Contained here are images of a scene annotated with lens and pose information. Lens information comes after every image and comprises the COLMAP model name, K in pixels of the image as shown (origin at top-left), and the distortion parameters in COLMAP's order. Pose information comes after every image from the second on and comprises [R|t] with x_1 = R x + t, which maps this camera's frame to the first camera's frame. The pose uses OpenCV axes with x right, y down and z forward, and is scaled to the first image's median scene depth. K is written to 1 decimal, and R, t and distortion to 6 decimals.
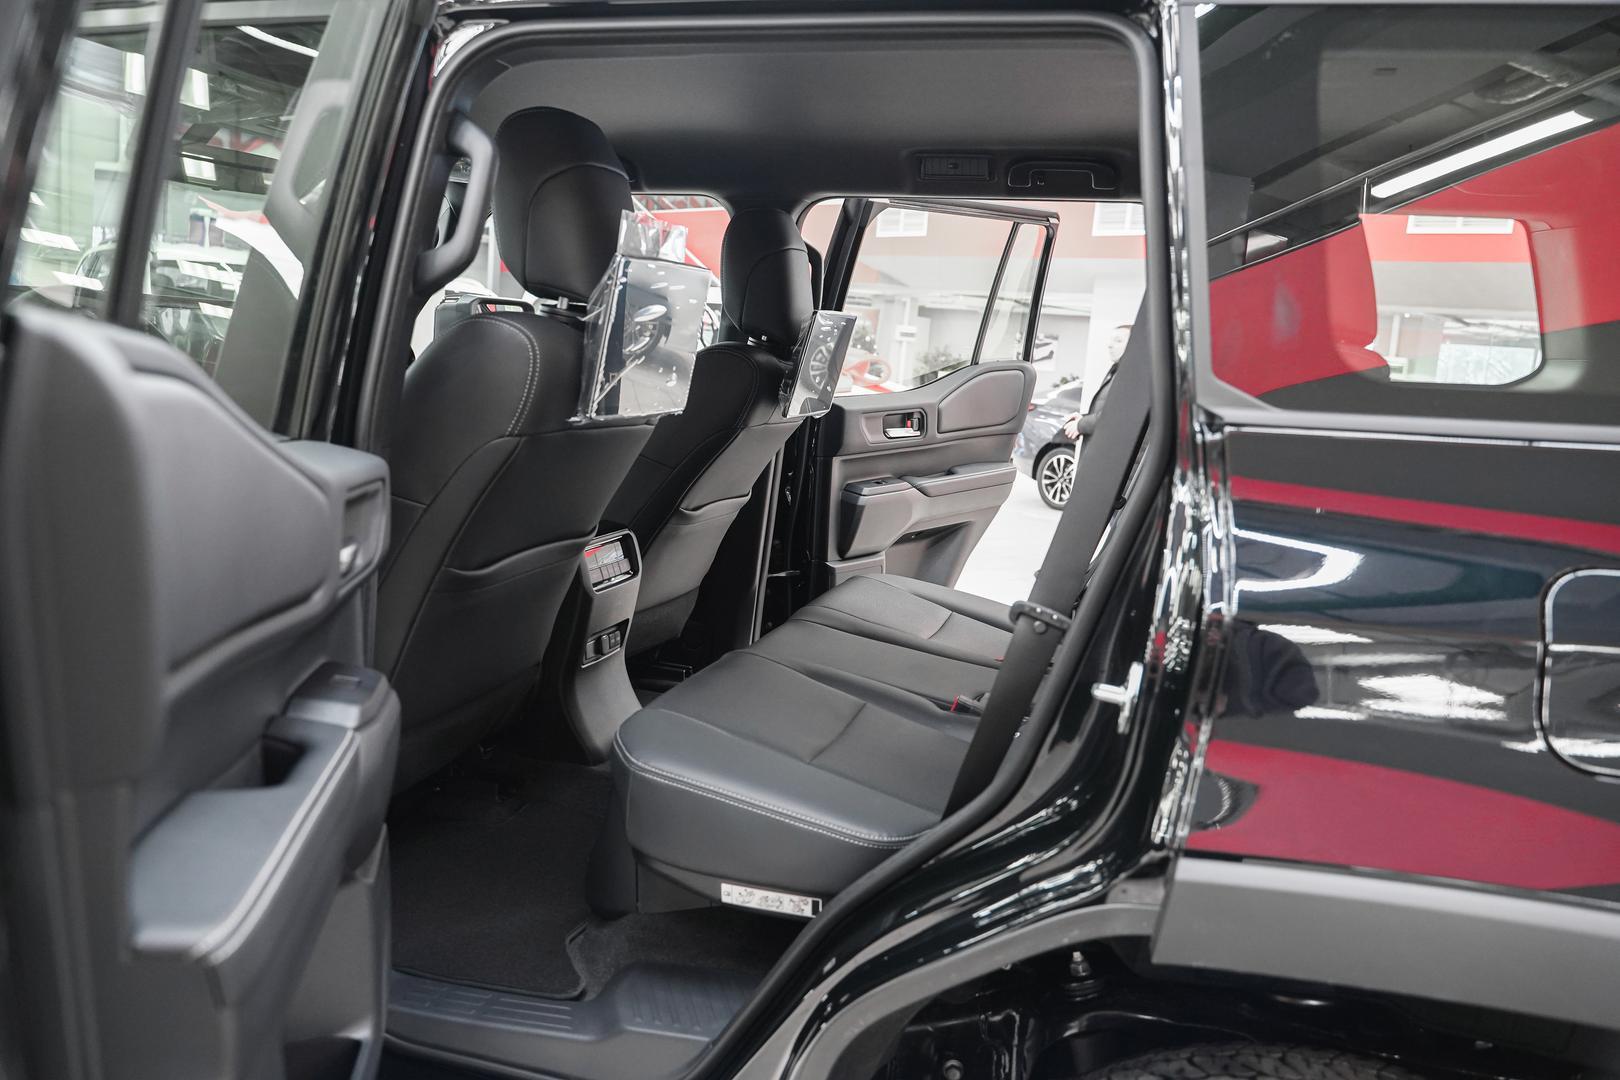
lens RADIAL K [[1378.2, 0, 815.1], [0, 1378.2, 540.3], [0, 0, 1]] dist [-0.009027, 0.019340]
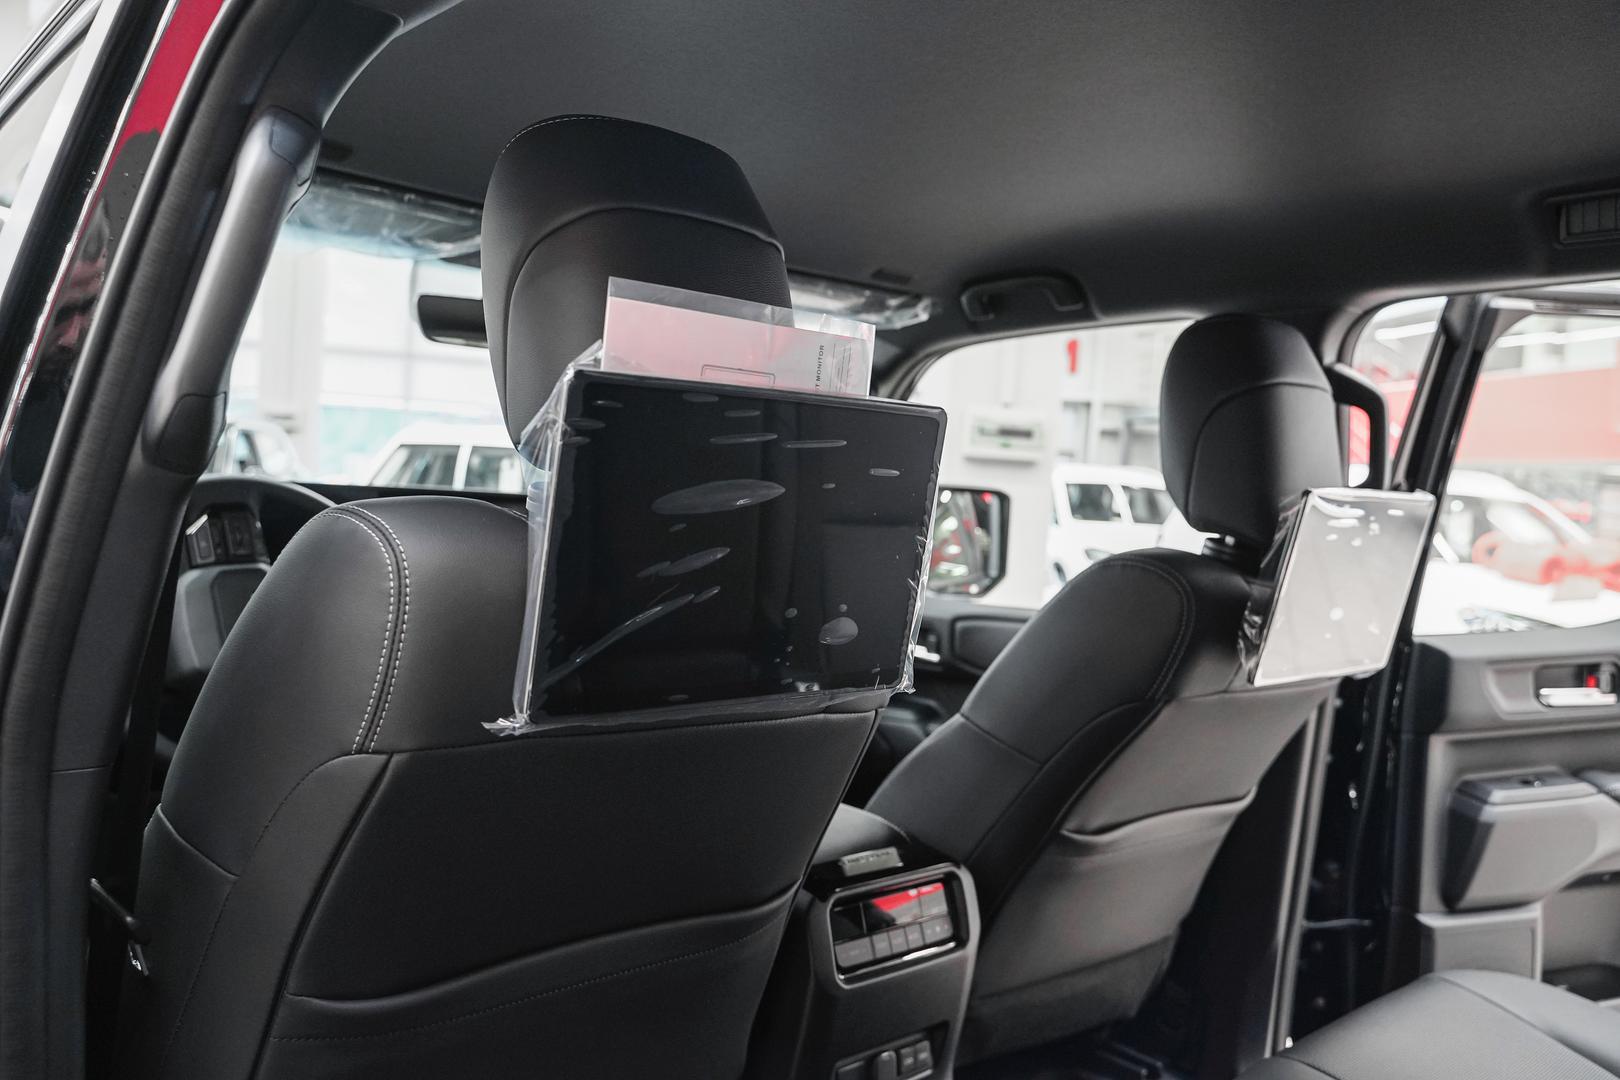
lens RADIAL K [[1378.2, 0, 798.4], [0, 1378.2, 541.2], [0, 0, 1]] dist [-0.009027, 0.019340]
pose [[0.857336, -0.003397, -0.514745, 0.087368], [-0.067962, 0.990477, -0.119732, -0.055216], [0.510250, 0.137634, 0.848941, 0.356202]]
